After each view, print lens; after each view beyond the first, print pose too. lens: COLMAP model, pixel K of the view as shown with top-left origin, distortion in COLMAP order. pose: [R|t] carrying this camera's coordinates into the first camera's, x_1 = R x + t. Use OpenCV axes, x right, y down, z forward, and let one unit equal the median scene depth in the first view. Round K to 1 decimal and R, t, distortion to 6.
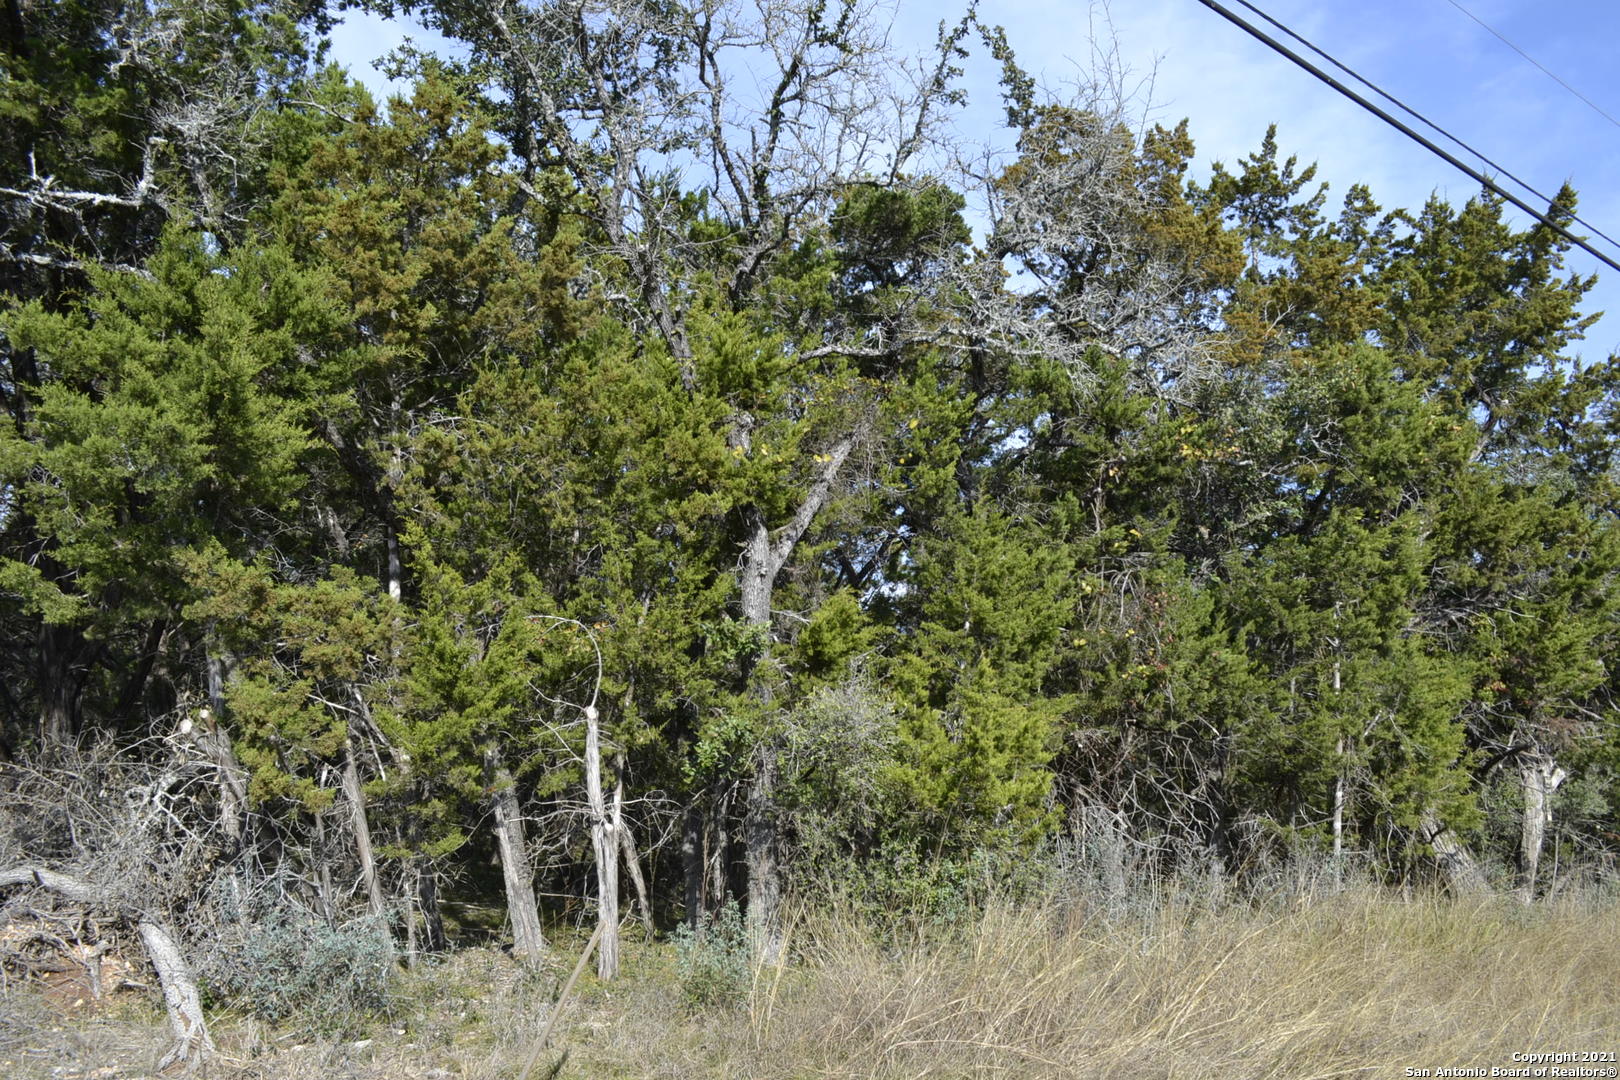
lens RADIAL K [[1282.3, 0, 808.1], [0, 1282.3, 548.5], [0, 0, 1]] dist [-0.027233, 0.016893]
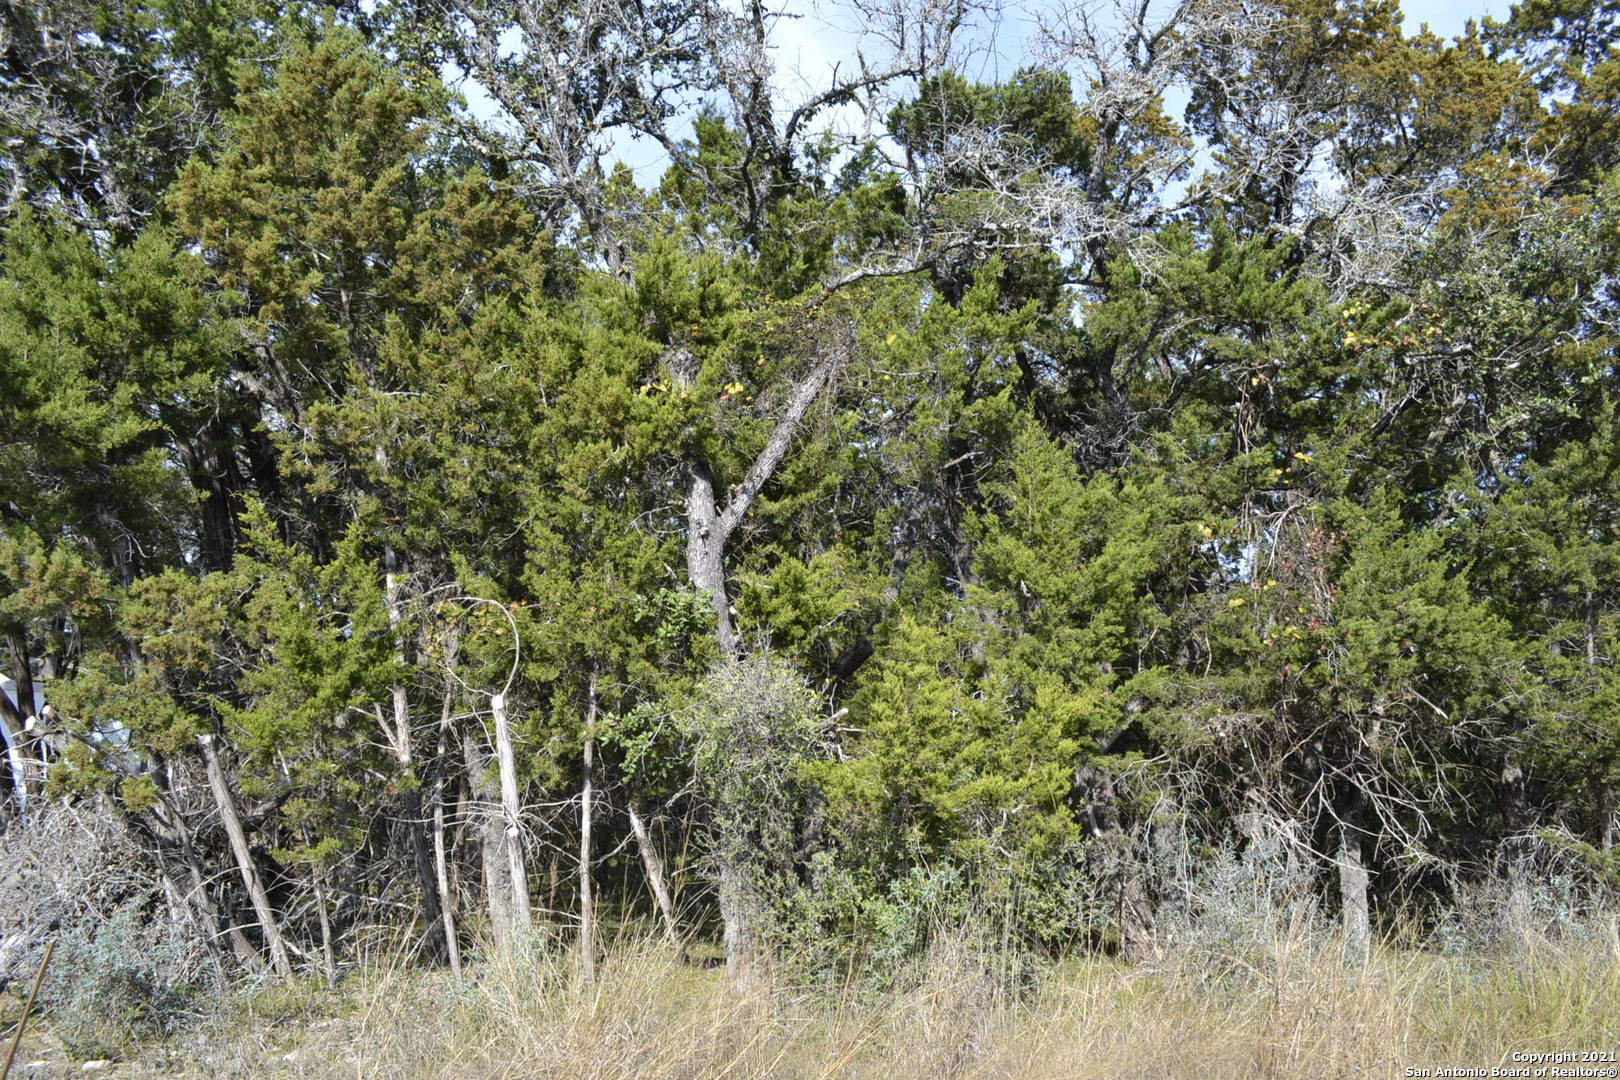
lens RADIAL K [[1282.3, 0, 816.0], [0, 1282.3, 551.1], [0, 0, 1]] dist [-0.027233, 0.016893]
pose [[0.929242, -0.071773, -0.362434, 0.288742], [0.067897, 0.997417, -0.023436, 0.047215], [0.363180, -0.002830, 0.931715, 0.201542]]
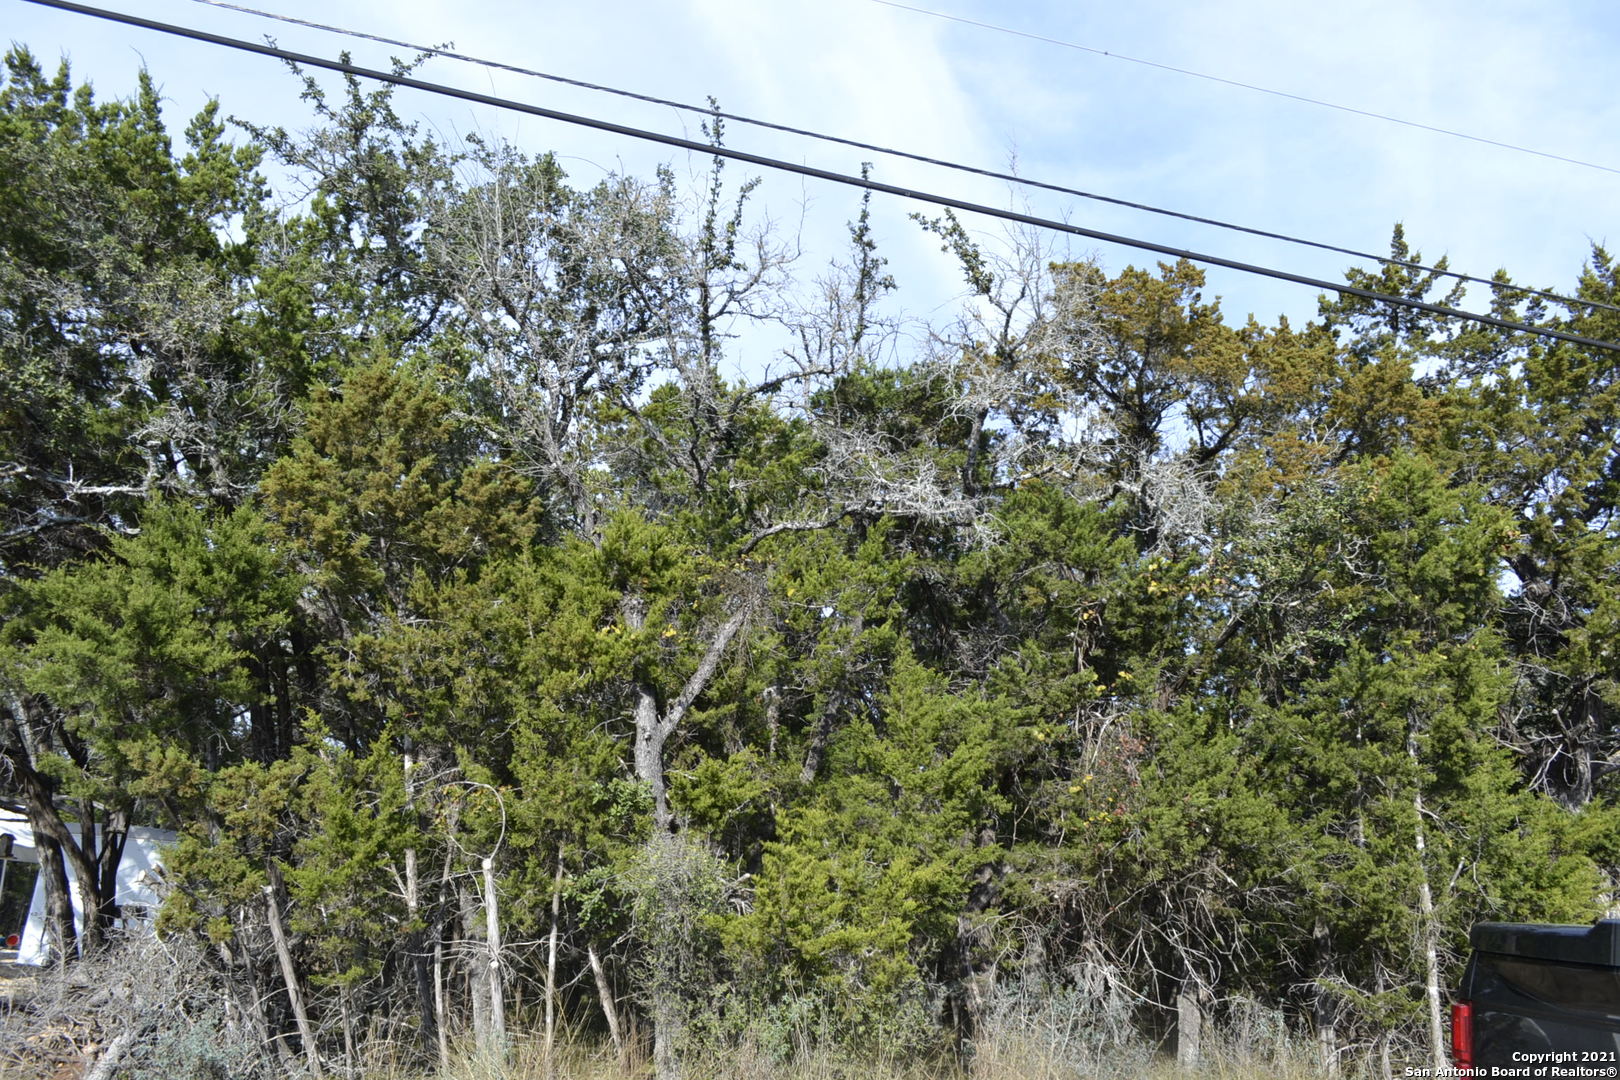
lens RADIAL K [[1282.3, 0, 816.8], [0, 1282.3, 549.6], [0, 0, 1]] dist [-0.027233, 0.016893]
pose [[0.929407, -0.096471, -0.356225, 0.441716], [0.052700, 0.990031, -0.130619, 0.009311], [0.365275, 0.102625, 0.925226, -0.002983]]
